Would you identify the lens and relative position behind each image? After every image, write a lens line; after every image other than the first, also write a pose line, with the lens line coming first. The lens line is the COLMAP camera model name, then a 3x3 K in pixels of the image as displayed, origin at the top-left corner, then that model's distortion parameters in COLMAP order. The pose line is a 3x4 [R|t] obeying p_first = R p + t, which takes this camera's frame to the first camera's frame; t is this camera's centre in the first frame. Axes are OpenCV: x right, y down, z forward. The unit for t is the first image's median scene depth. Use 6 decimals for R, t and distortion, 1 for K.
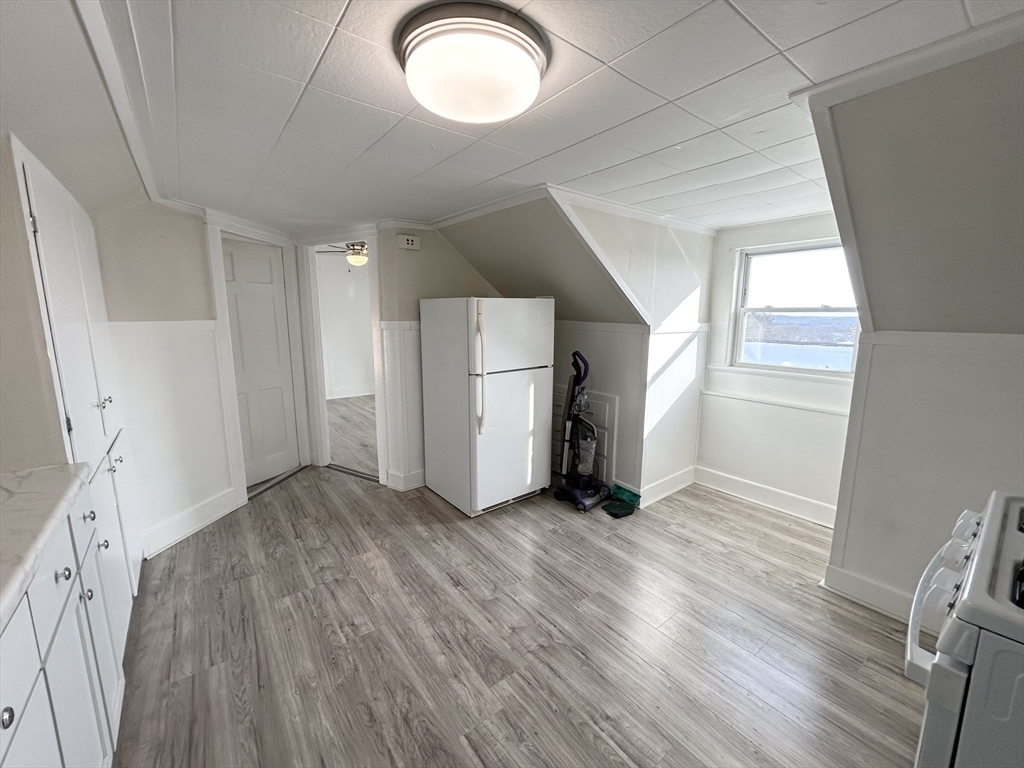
lens RADIAL K [[415.9, 0, 509.7], [0, 415.9, 385.8], [0, 0, 1]] dist [-0.003607, 0.001191]
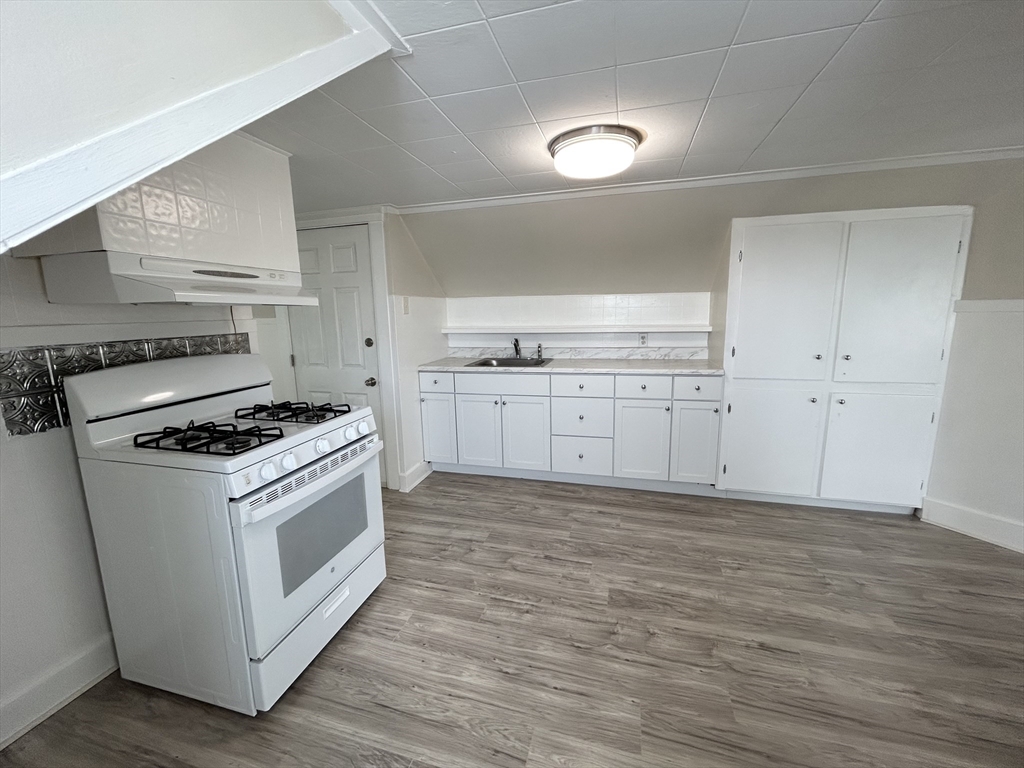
lens RADIAL K [[415.9, 0, 510.1], [0, 415.9, 380.3], [0, 0, 1]] dist [-0.003607, 0.001191]
pose [[-0.798304, 0.111429, -0.591857, 0.631633], [-0.085643, 0.951744, 0.294701, -0.169745], [0.596135, 0.285950, -0.750237, 1.135973]]
